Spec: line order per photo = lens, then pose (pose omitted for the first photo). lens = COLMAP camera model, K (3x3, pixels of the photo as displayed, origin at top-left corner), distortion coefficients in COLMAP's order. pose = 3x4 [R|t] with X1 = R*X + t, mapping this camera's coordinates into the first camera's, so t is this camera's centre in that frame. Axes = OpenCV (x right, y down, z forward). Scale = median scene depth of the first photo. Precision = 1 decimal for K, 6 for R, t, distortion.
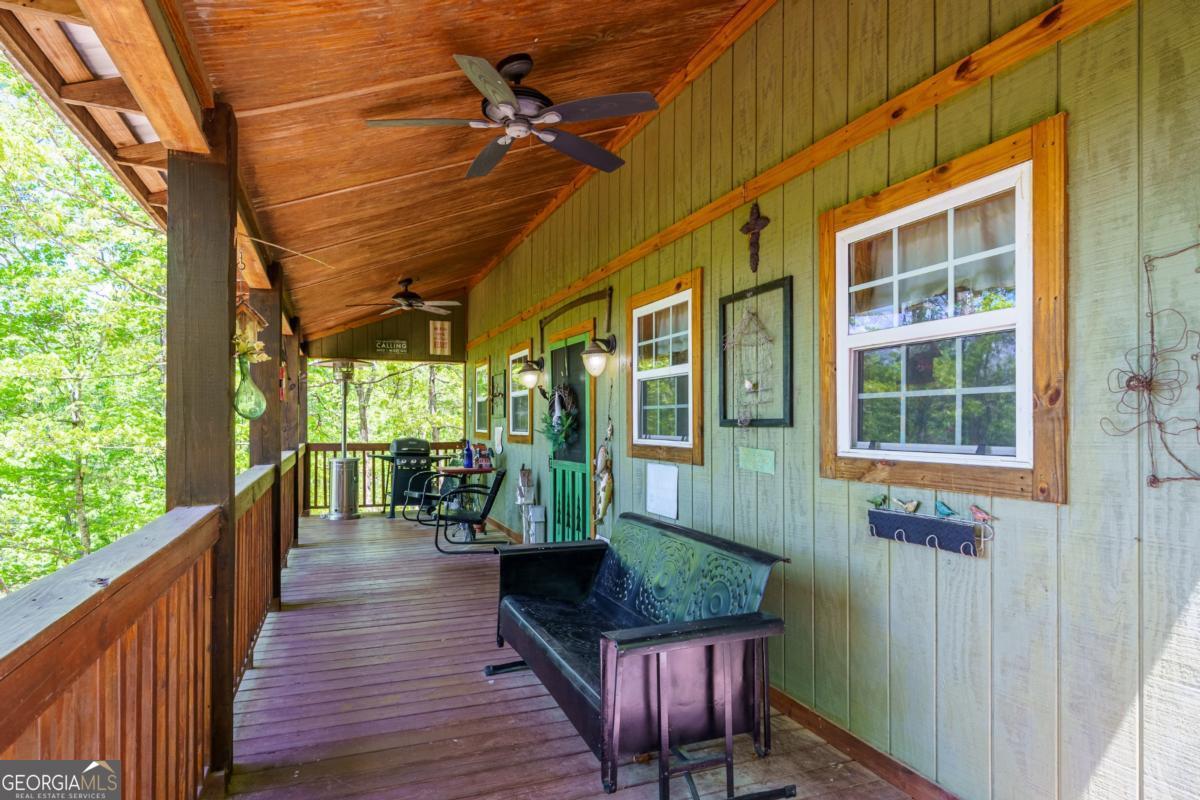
lens RADIAL K [[664.1, 0, 603.1], [0, 664.1, 424.3], [0, 0, 1]] dist [-0.002552, -0.000197]
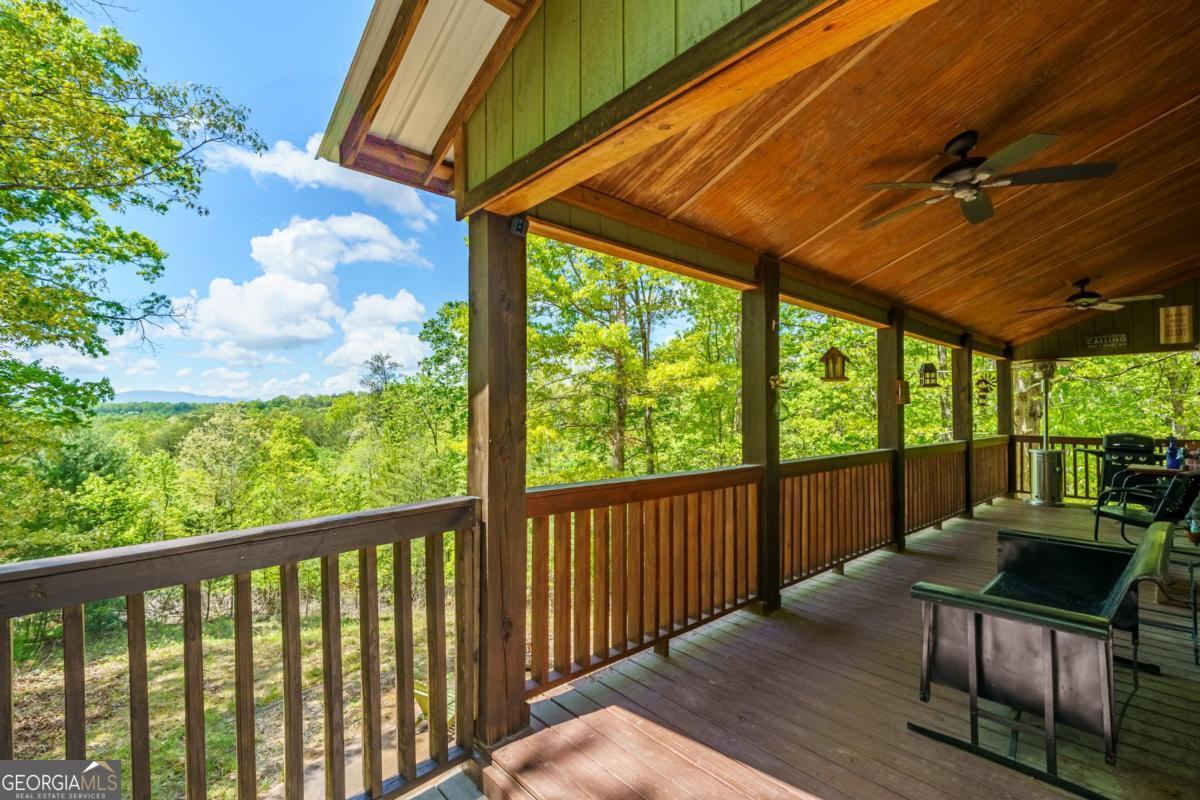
lens RADIAL K [[539.4, 0, 592.6], [0, 539.4, 408.3], [0, 0, 1]] dist [-0.002840, -0.001983]
pose [[0.337973, -0.008414, -0.941118, 0.189740], [-0.002053, 0.999951, -0.009677, -0.007230], [0.941154, 0.005203, 0.337939, -0.002435]]
